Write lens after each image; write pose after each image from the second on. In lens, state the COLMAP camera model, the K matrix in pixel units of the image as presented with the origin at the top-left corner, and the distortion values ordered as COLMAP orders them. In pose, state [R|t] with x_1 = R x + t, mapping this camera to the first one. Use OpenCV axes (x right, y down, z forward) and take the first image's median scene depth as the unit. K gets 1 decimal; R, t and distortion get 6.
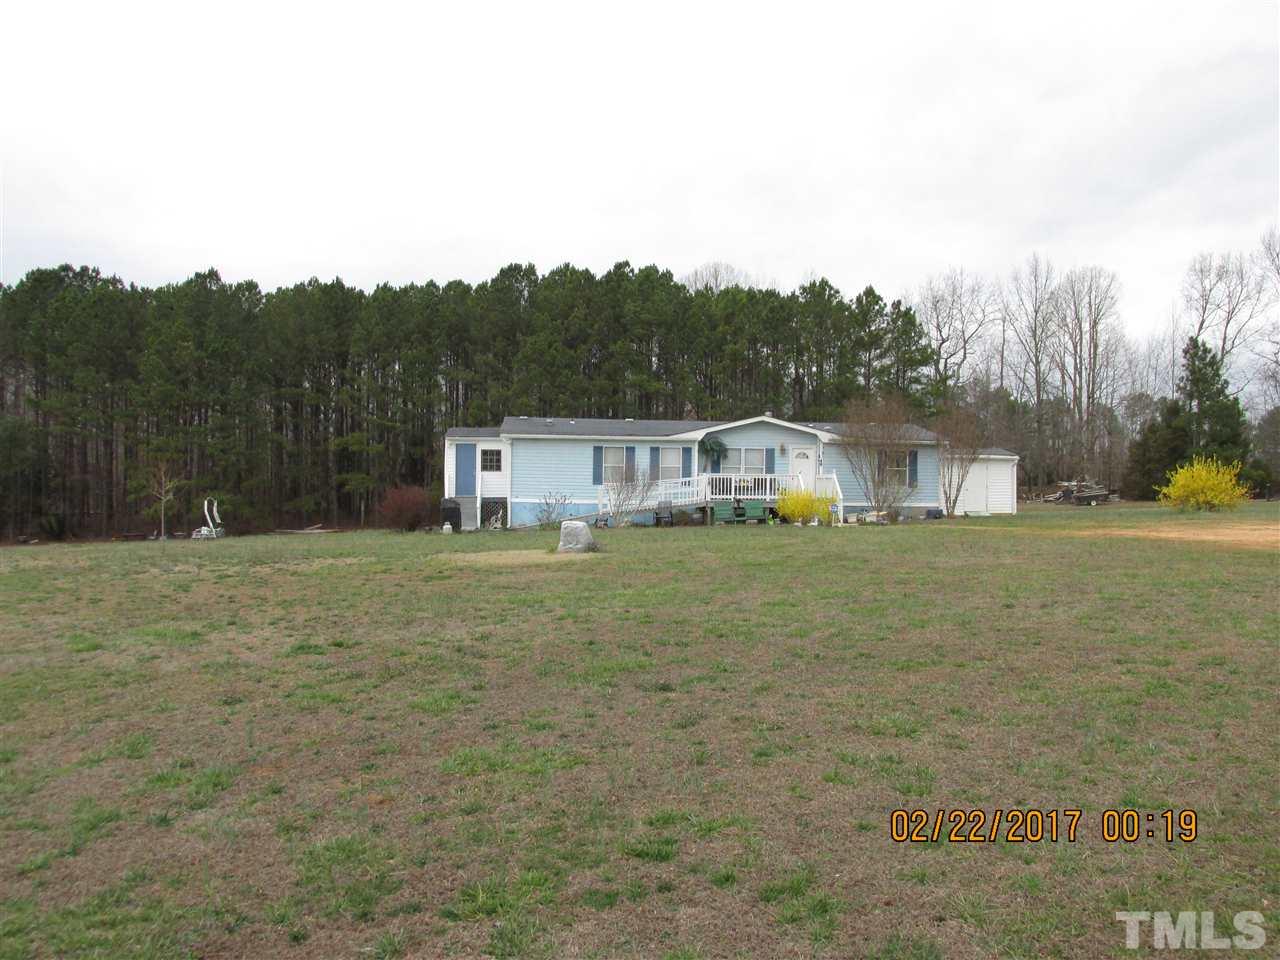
lens RADIAL K [[1072.3, 0, 640.0], [0, 1072.3, 480.0], [0, 0, 1]] dist [-0.028339, 0.006349]
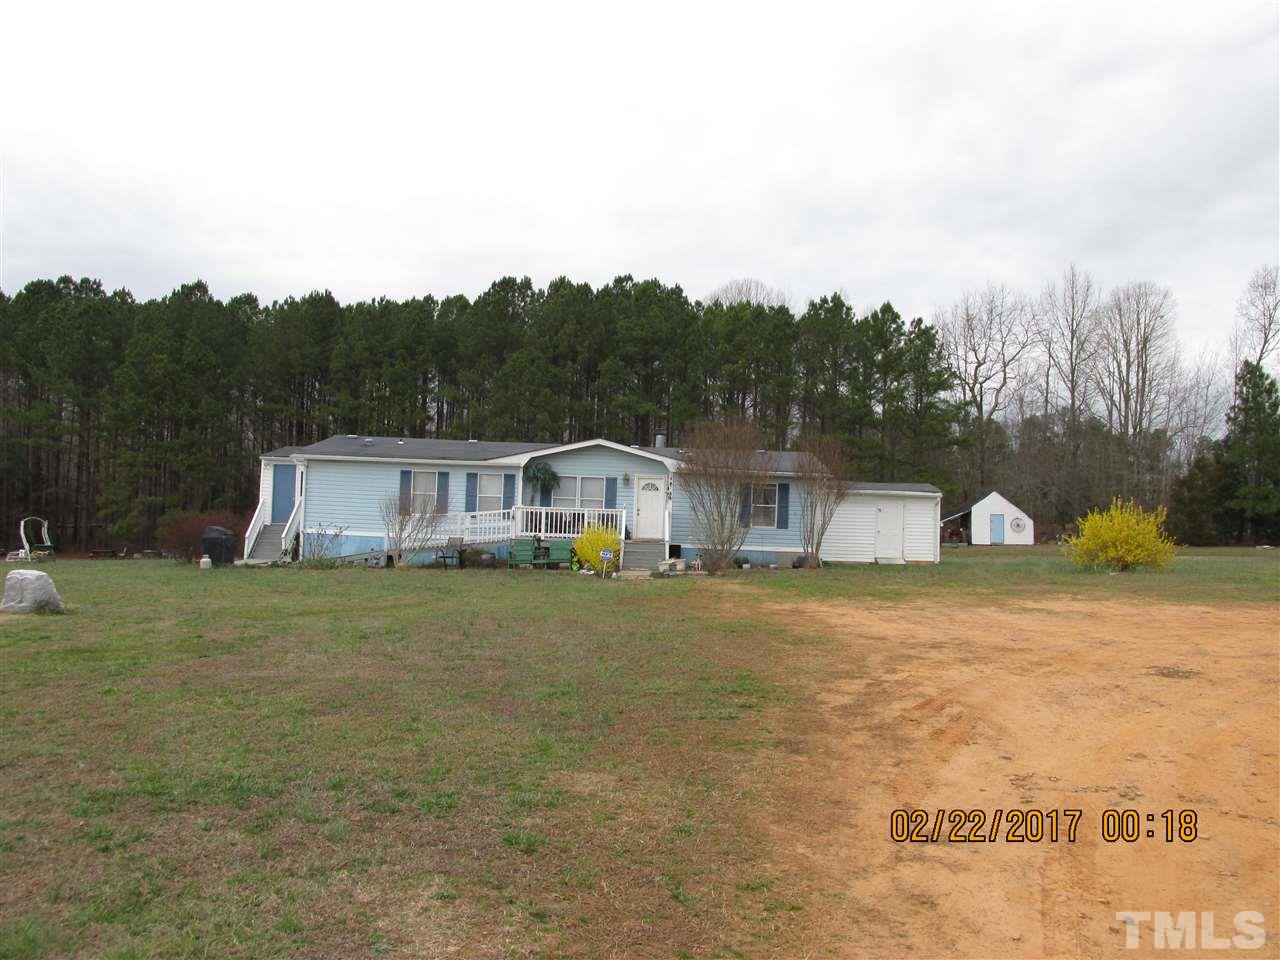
lens RADIAL K [[1072.3, 0, 640.0], [0, 1072.3, 480.0], [0, 0, 1]] dist [-0.028339, 0.006349]
pose [[0.994622, 0.022335, -0.101139, 0.110242], [-0.024639, 0.999463, -0.021590, -0.004766], [0.100603, 0.023966, 0.994638, 0.078418]]
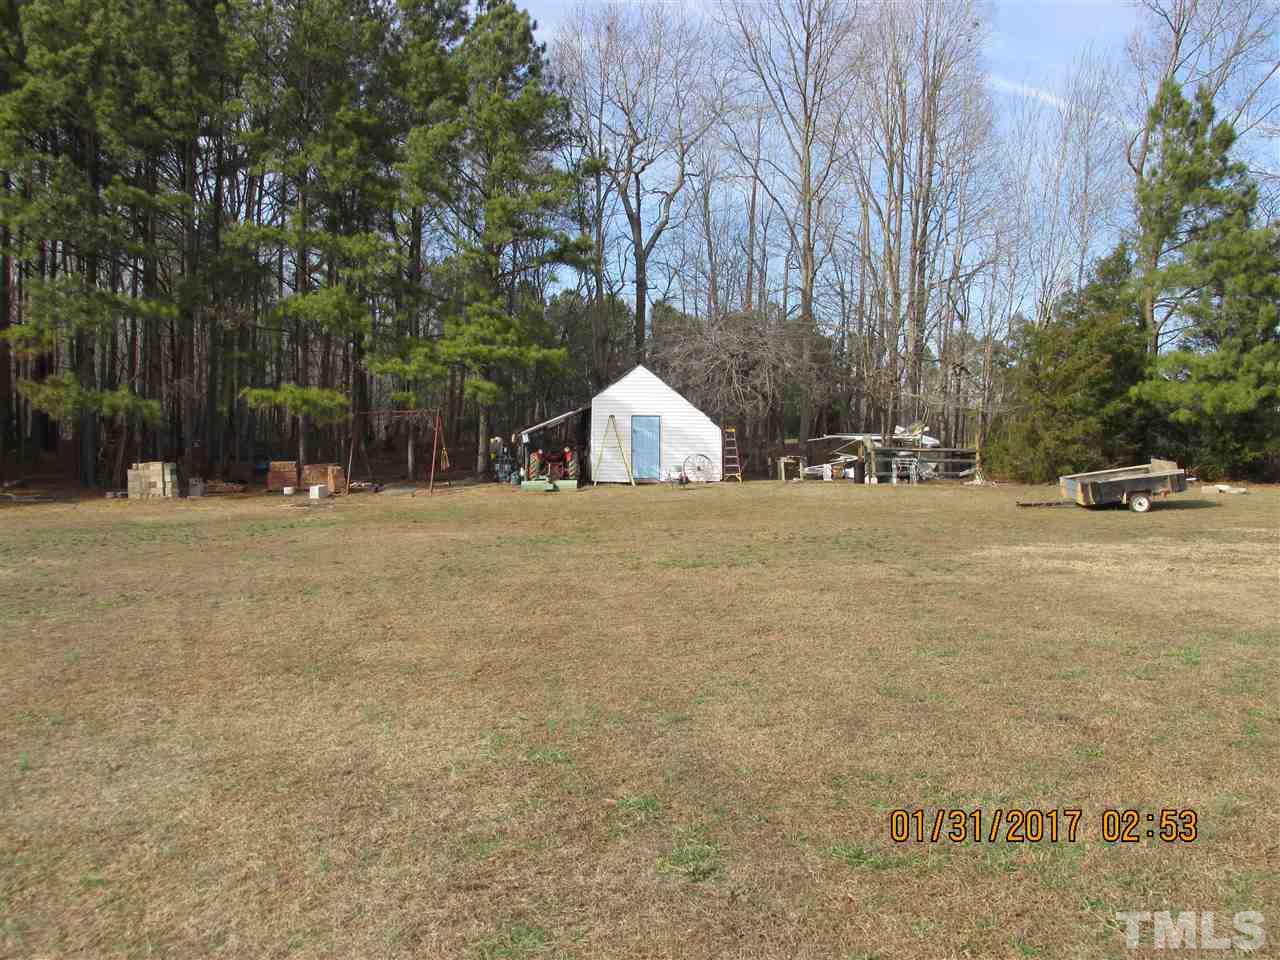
lens RADIAL K [[1072.3, 0, 640.0], [0, 1072.3, 480.0], [0, 0, 1]] dist [-0.028339, 0.006349]
pose [[0.986218, 0.023774, 0.163733, 0.255497], [-0.032441, 0.998199, 0.050467, 0.001191], [-0.162239, -0.055083, 0.985213, 0.619515]]
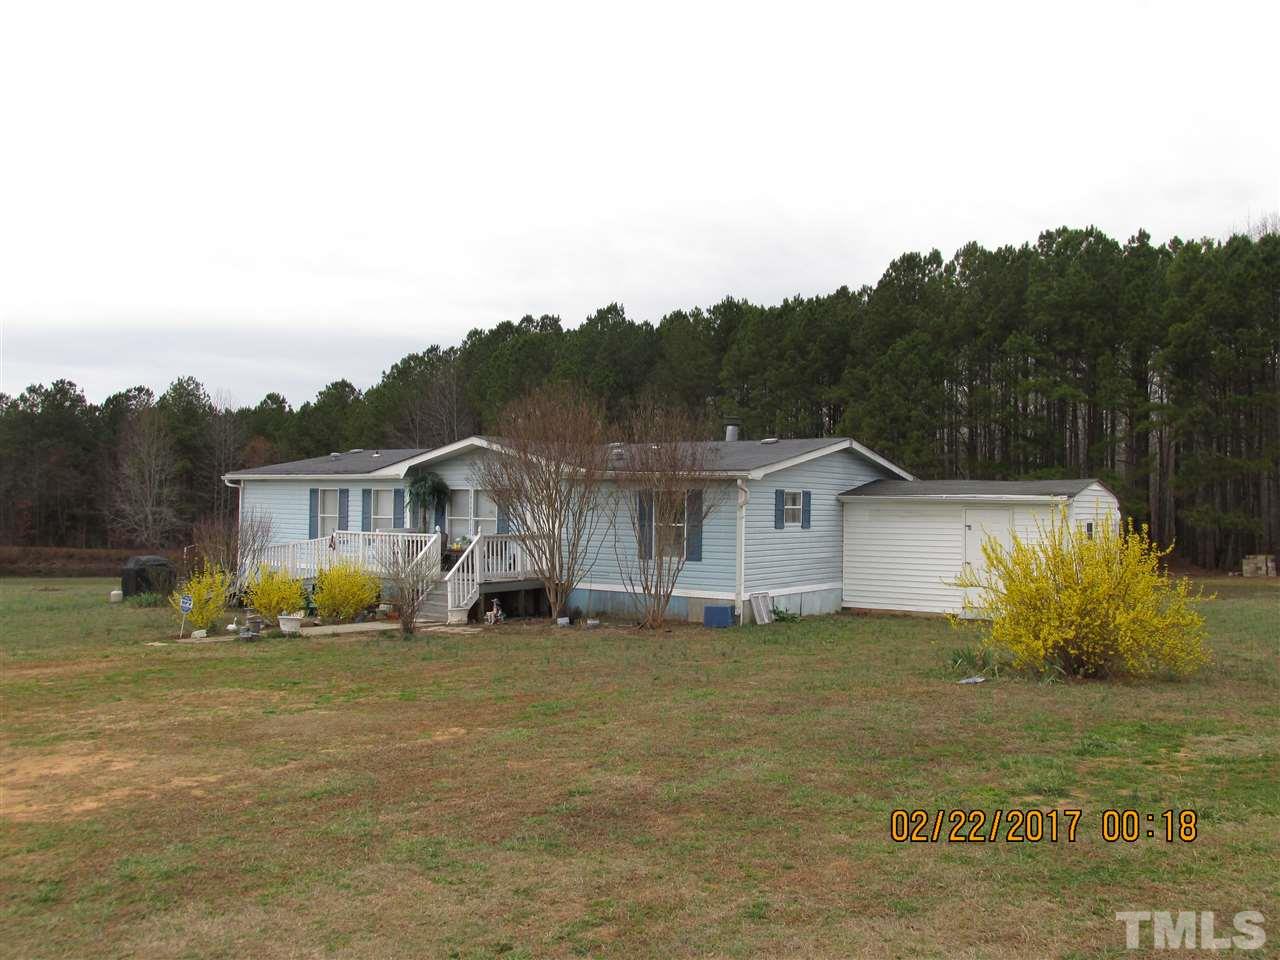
lens RADIAL K [[1072.3, 0, 640.0], [0, 1072.3, 480.0], [0, 0, 1]] dist [-0.028339, 0.006349]
pose [[0.760431, -0.015276, -0.649239, 0.278242], [-0.002278, 0.999654, -0.026189, -0.008957], [0.649415, 0.021394, 0.760133, 0.281584]]
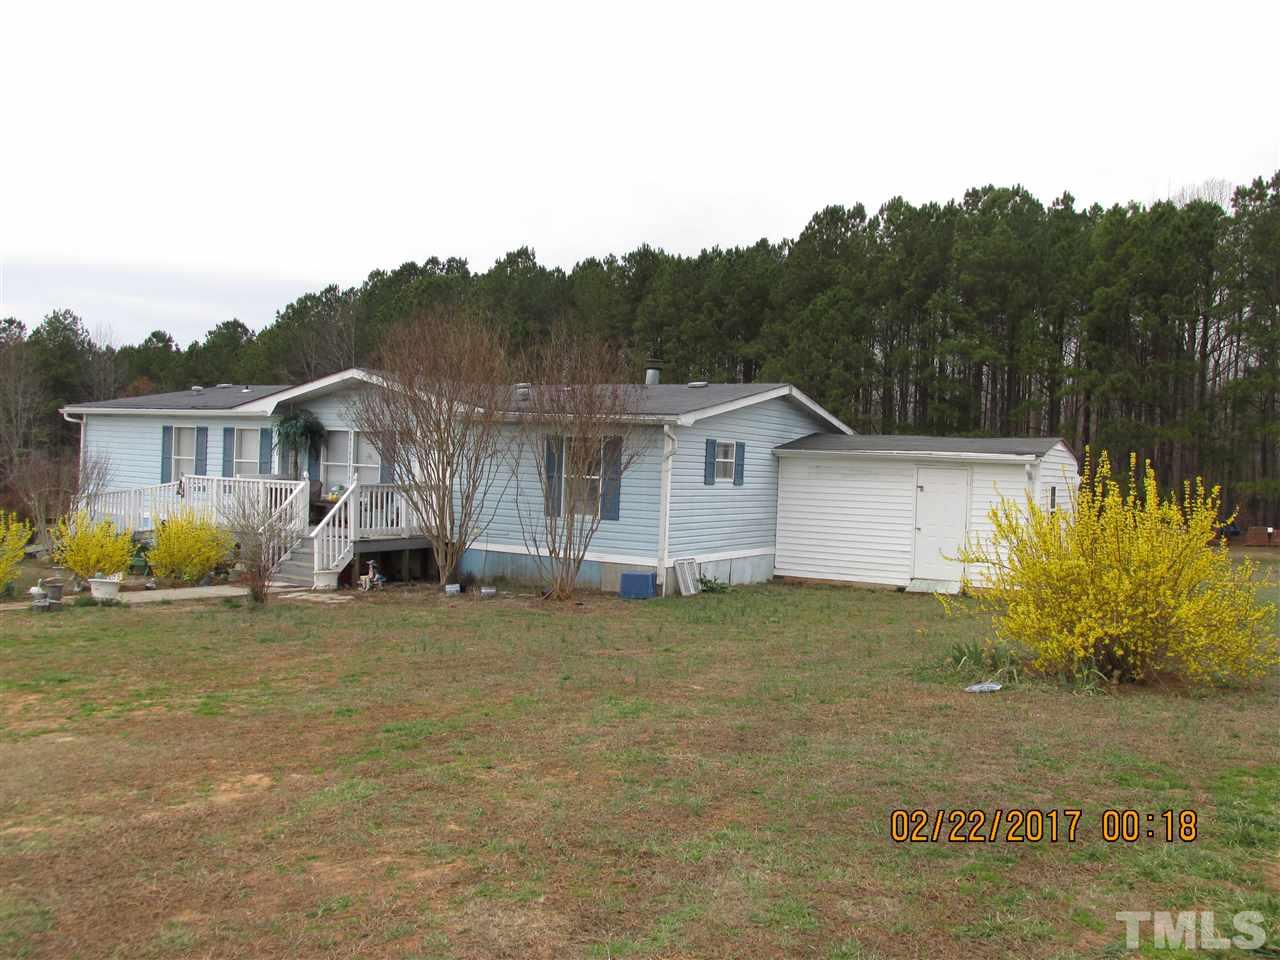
lens RADIAL K [[1072.3, 0, 640.0], [0, 1072.3, 480.0], [0, 0, 1]] dist [-0.028339, 0.006349]
pose [[0.813857, 0.029800, -0.580300, 0.253292], [-0.027657, 0.999539, 0.012541, -0.007411], [0.580406, 0.005842, 0.814306, 0.310304]]
